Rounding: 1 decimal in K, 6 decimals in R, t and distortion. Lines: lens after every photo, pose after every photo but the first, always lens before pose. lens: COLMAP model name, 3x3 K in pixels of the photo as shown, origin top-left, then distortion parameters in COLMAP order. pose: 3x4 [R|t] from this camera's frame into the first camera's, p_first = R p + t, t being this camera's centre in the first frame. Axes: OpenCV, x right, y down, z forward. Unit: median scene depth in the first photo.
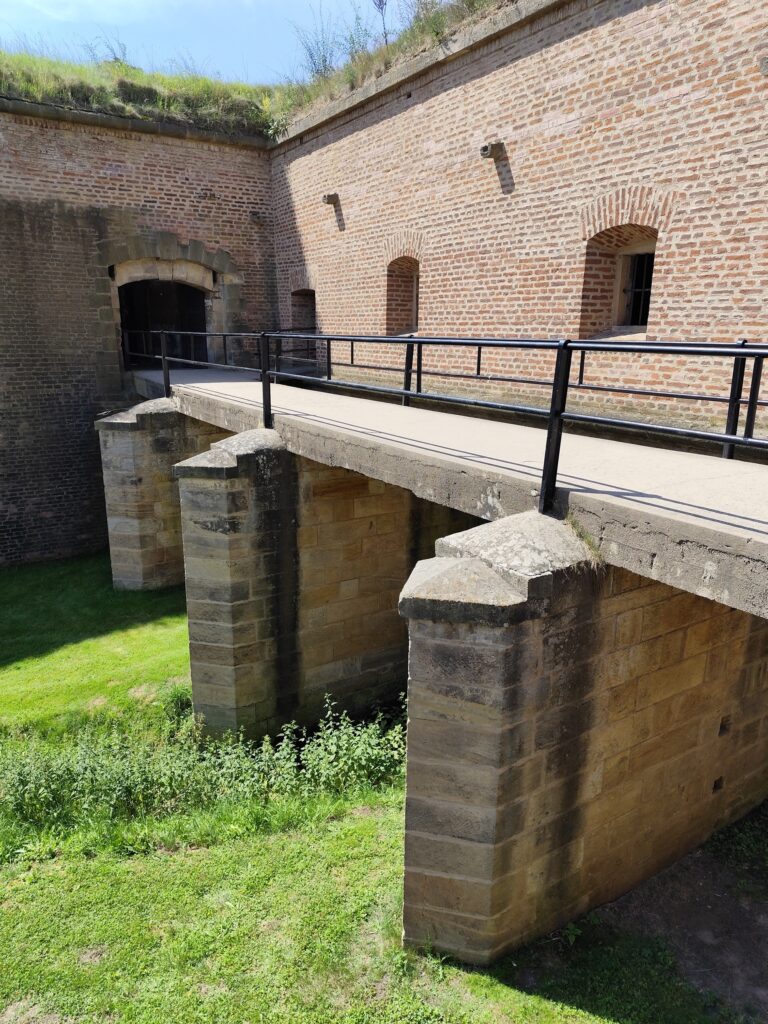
lens RADIAL K [[712.2, 0, 384.6], [0, 712.2, 517.2], [0, 0, 1]] dist [0.033230, -0.039005]
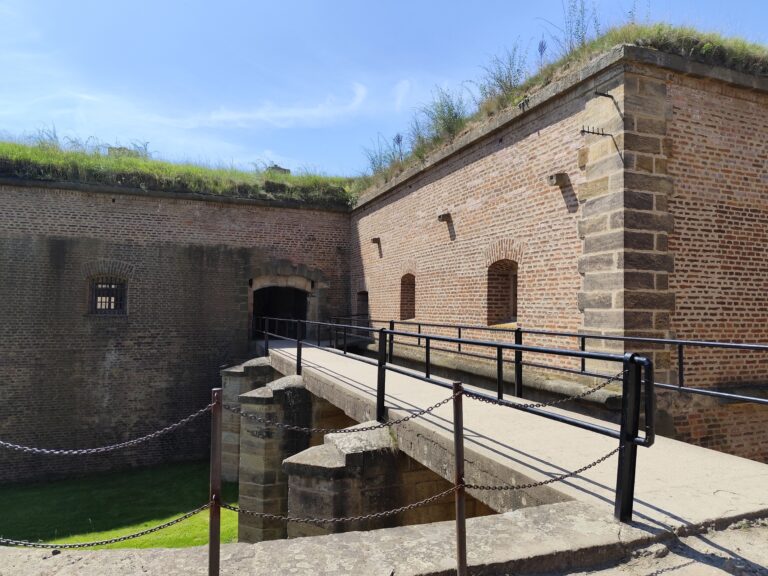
lens RADIAL K [[534.1, 0, 385.2], [0, 534.1, 289.4], [0, 0, 1]] dist [0.033230, -0.039005]
pose [[0.983027, -0.006783, -0.183336, 0.264964], [-0.047435, 0.955938, -0.289709, 0.036263], [0.177223, 0.293489, 0.939391, -0.198178]]
